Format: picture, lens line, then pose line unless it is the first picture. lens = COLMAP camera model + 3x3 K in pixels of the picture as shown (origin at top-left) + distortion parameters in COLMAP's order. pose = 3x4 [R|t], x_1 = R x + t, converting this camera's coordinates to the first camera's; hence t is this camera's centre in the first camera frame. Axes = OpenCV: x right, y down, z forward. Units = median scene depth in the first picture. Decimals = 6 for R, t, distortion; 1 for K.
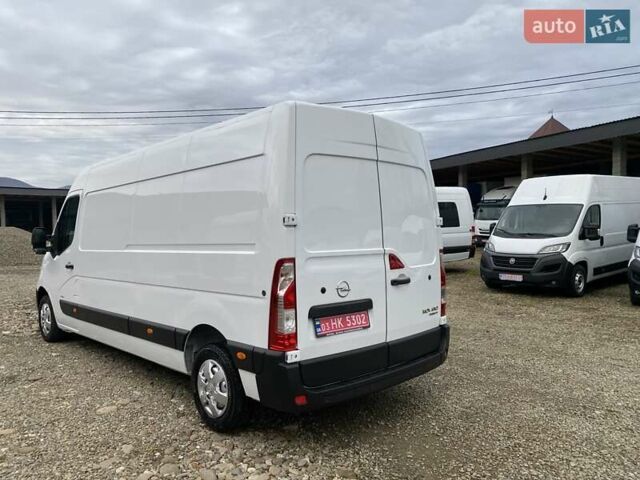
lens RADIAL K [[488.2, 0, 303.9], [0, 488.2, 235.7], [0, 0, 1]] dist [0.031742, -0.026599]
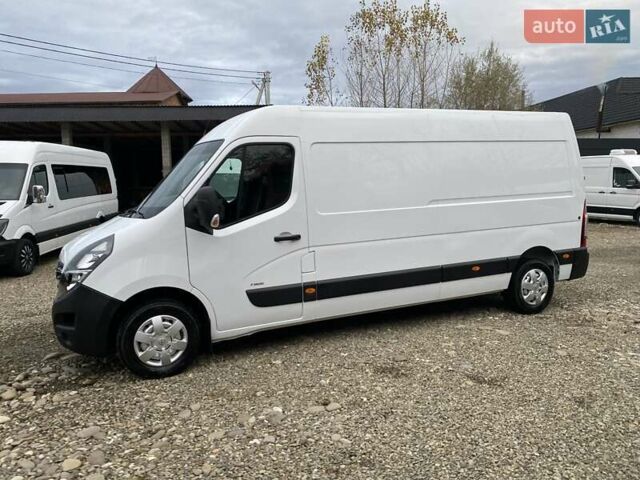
lens RADIAL K [[488.2, 0, 320.8], [0, 488.2, 238.1], [0, 0, 1]] dist [0.031742, -0.026599]
pose [[0.307365, -0.092543, 0.947081, -1.768513], [0.033265, 0.995697, 0.086497, 0.000735], [-0.951010, 0.004919, 0.309121, 1.113122]]
